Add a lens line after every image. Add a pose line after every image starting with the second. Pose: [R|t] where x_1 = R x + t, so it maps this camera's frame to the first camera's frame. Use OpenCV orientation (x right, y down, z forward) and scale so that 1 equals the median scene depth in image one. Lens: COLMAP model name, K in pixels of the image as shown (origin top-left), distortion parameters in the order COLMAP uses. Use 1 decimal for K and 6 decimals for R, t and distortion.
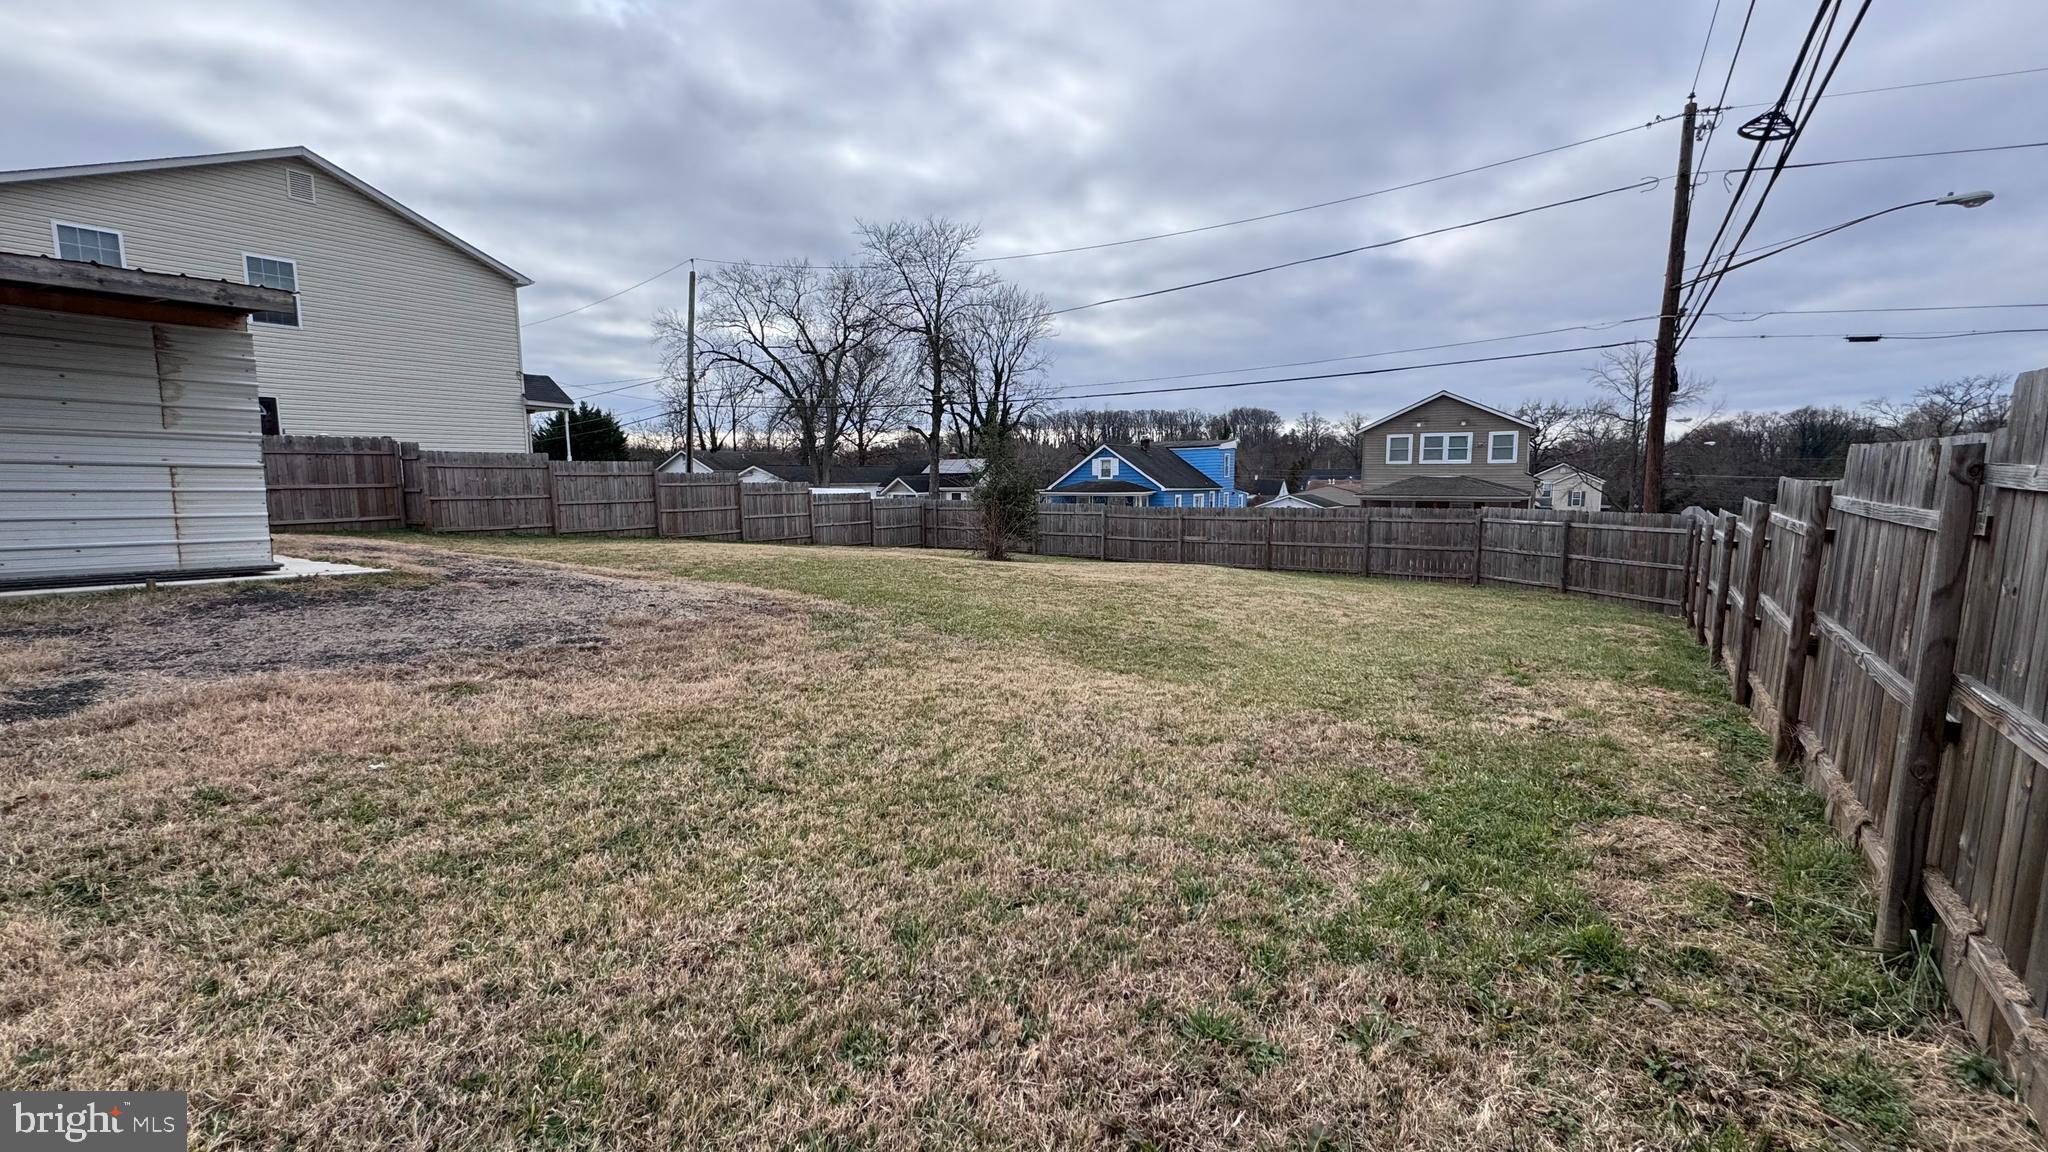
lens RADIAL K [[818.2, 0, 1023.4], [0, 818.2, 525.4], [0, 0, 1]] dist [0.000228, 0.000165]
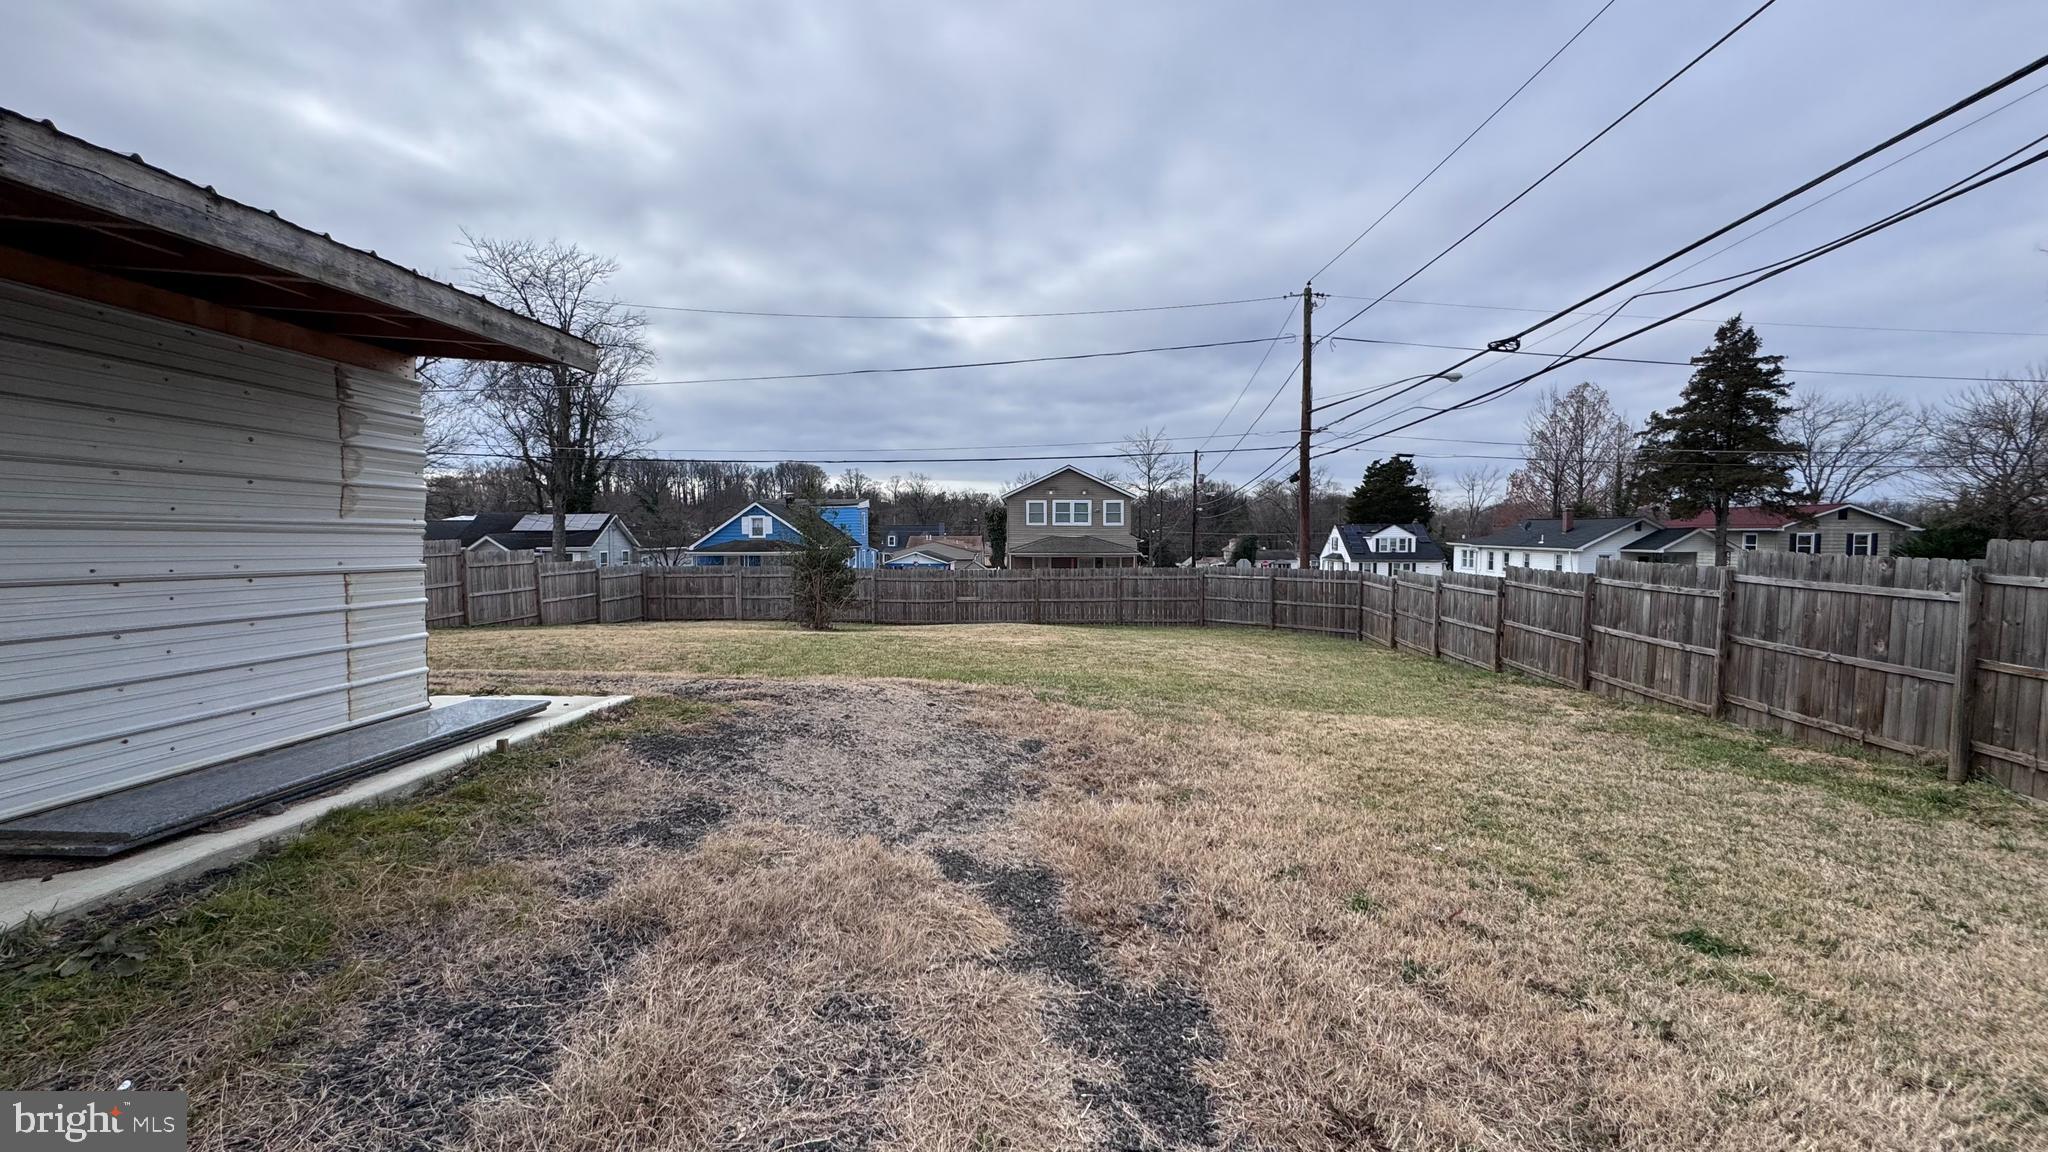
lens RADIAL K [[814.8, 0, 1022.4], [0, 814.8, 570.6], [0, 0, 1]] dist [-0.001384, 0.000009]
pose [[0.851093, -0.023945, 0.524468, -0.159030], [0.028540, 0.999592, -0.000676, -0.010021], [-0.524238, 0.015543, 0.851430, 0.023026]]
